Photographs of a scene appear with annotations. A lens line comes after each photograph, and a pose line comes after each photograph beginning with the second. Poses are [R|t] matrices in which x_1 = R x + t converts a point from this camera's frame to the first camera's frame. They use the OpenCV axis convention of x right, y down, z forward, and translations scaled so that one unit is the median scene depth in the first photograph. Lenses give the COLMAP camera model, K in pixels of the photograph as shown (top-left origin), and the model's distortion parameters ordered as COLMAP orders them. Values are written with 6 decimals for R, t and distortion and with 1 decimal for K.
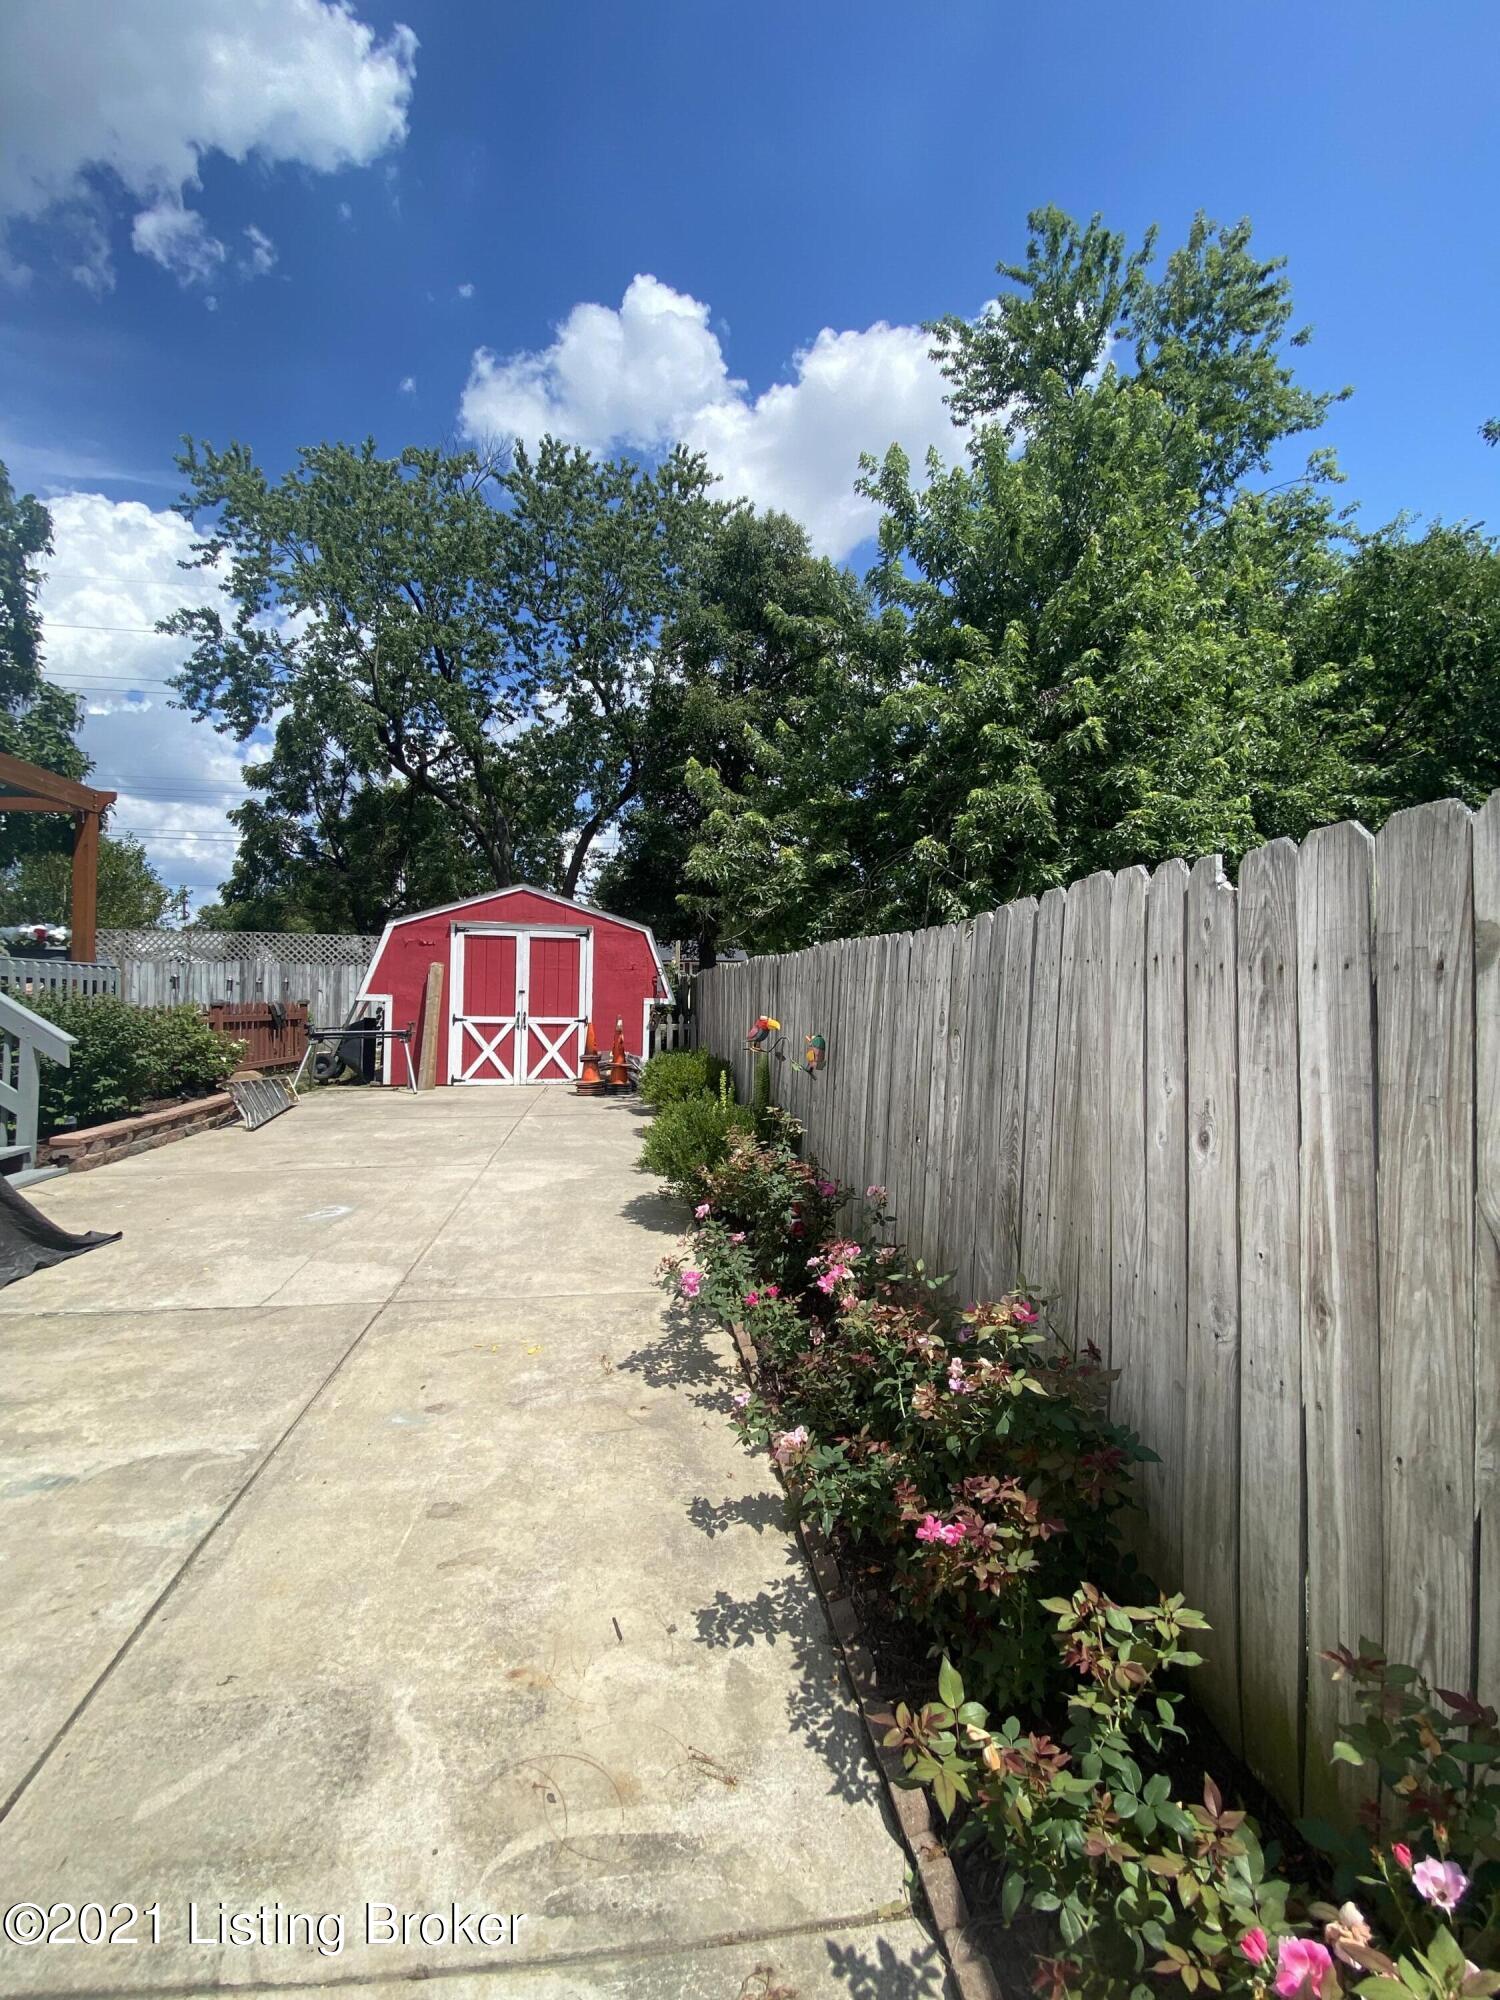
lens RADIAL K [[811.2, 0, 750.0], [0, 811.2, 1000.0], [0, 0, 1]] dist [0.014543, -0.018437]
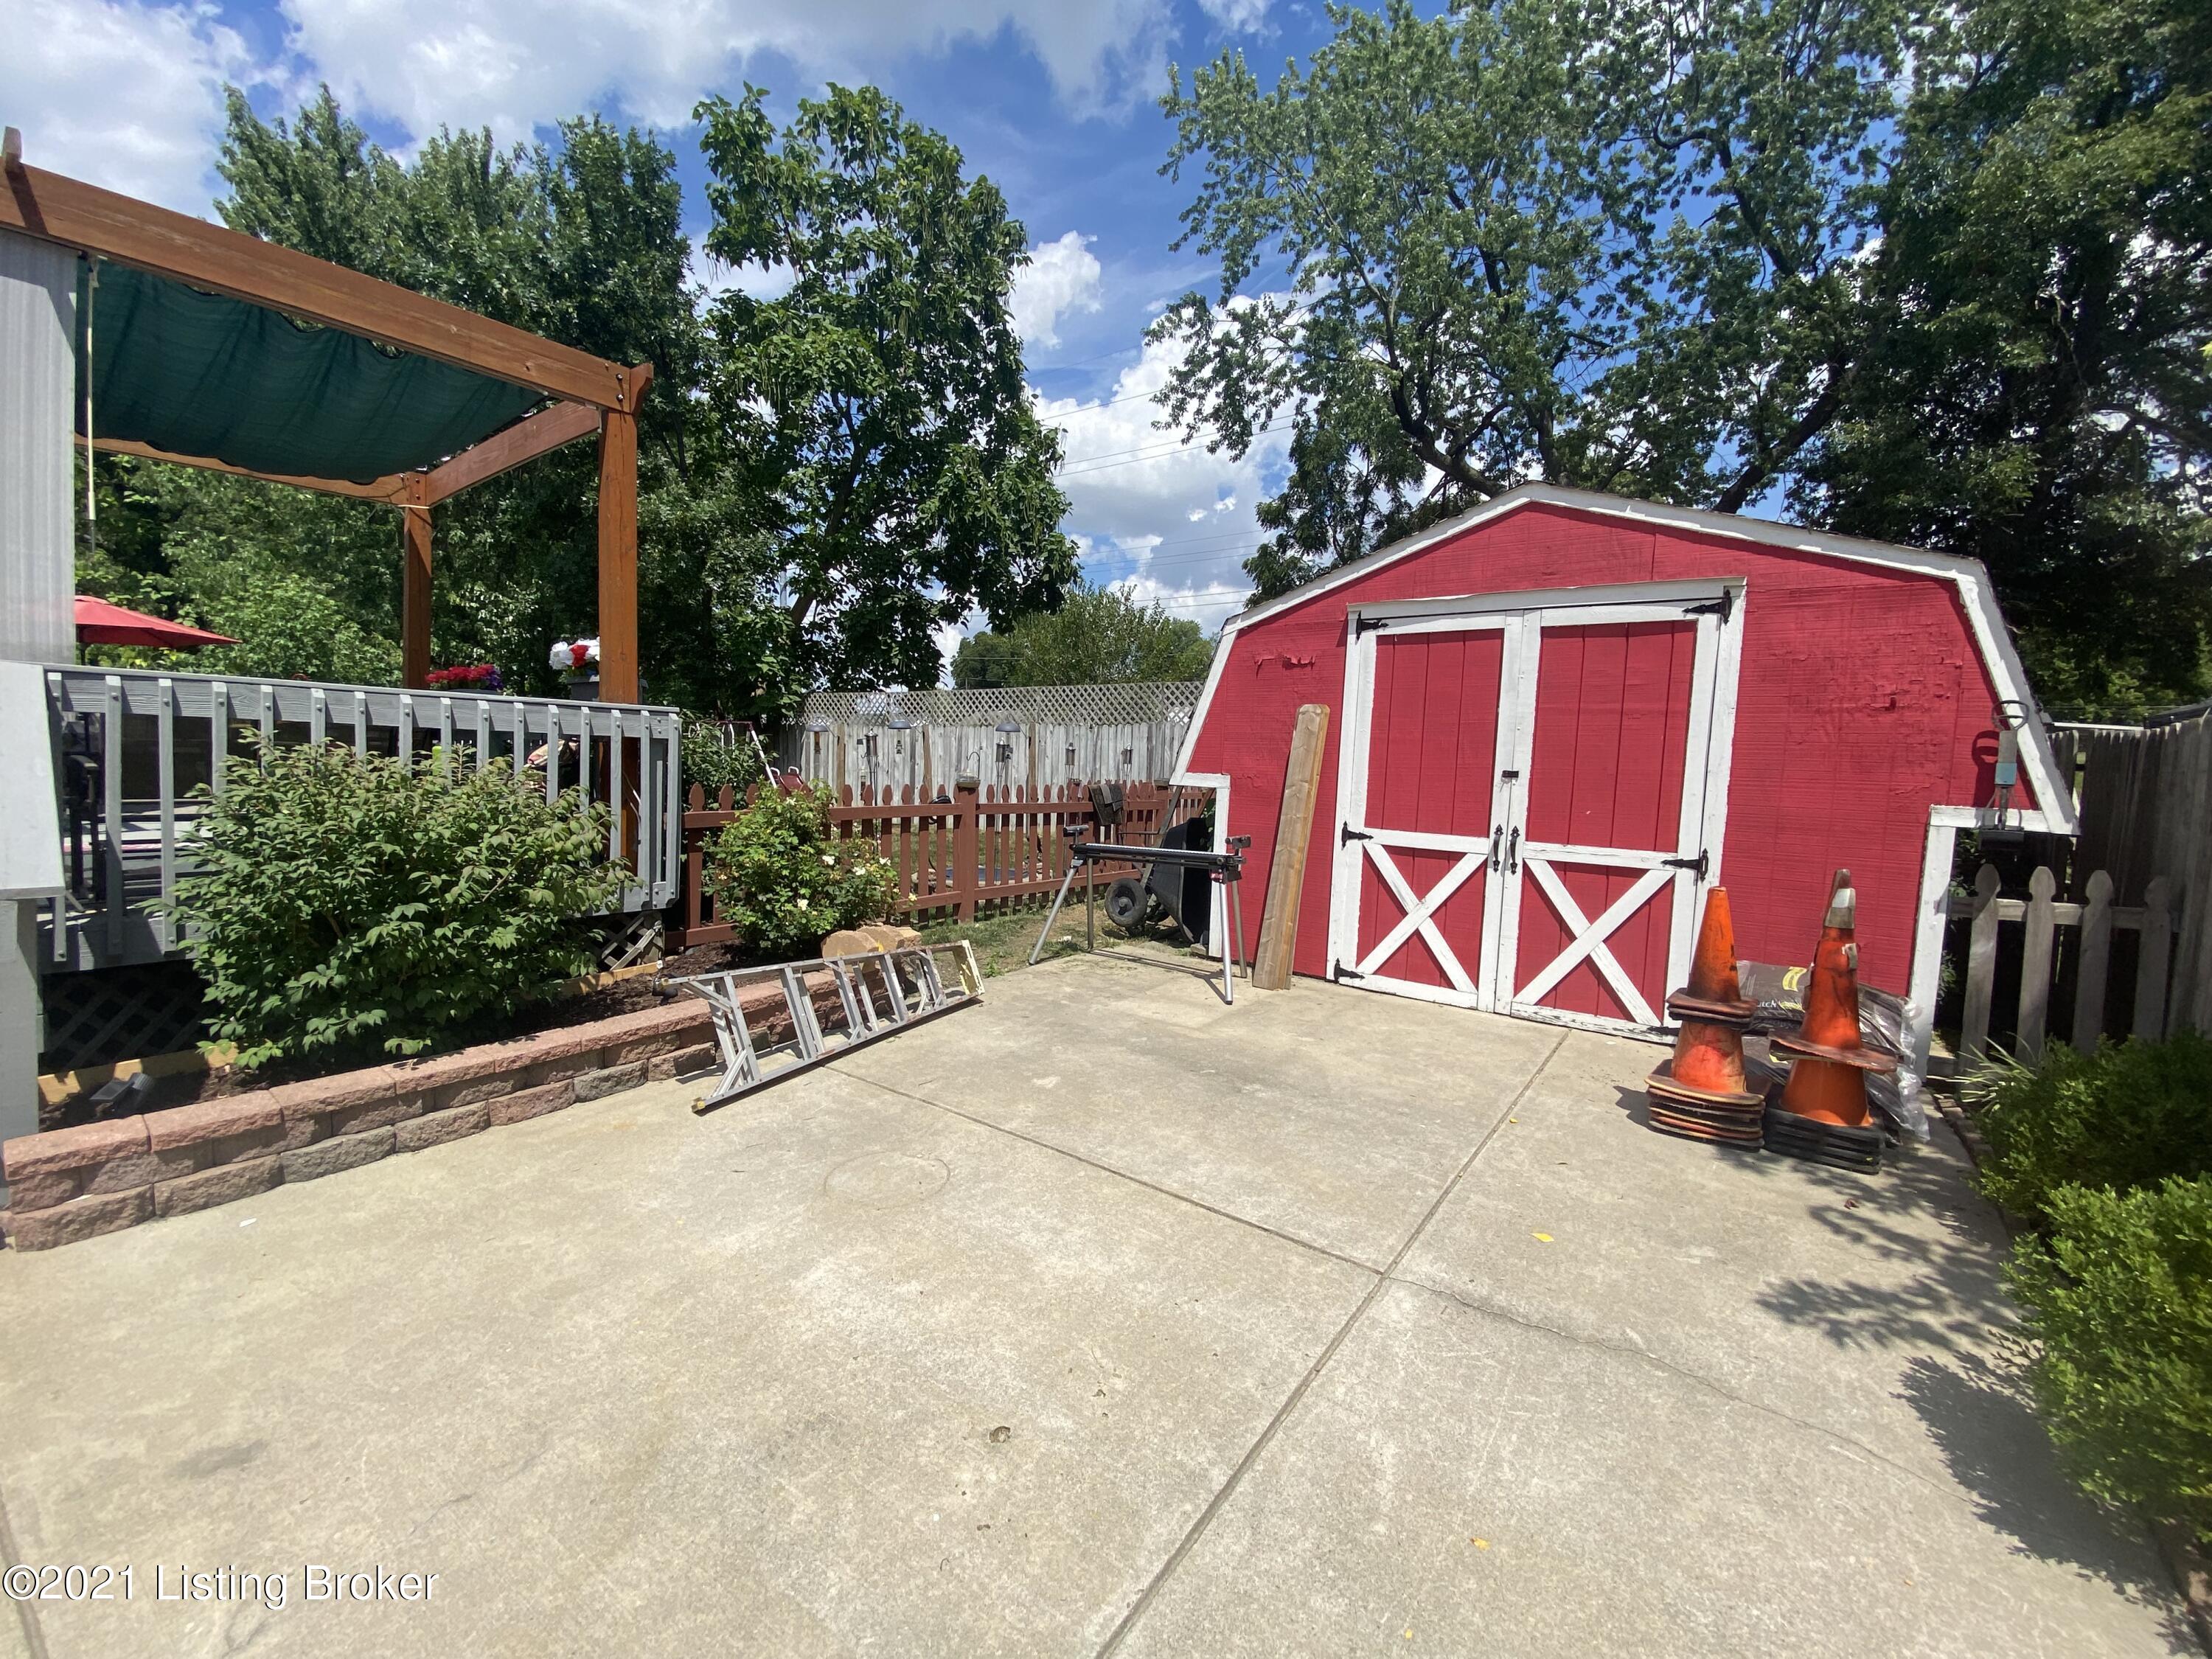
lens RADIAL K [[897.1, 0, 1106.0], [0, 897.1, 829.5], [0, 0, 1]] dist [0.014543, -0.018437]
pose [[0.705265, 0.065062, -0.705952, -0.111748], [-0.024013, 0.997401, 0.067932, -0.008250], [0.708537, -0.030958, 0.704994, 0.551912]]
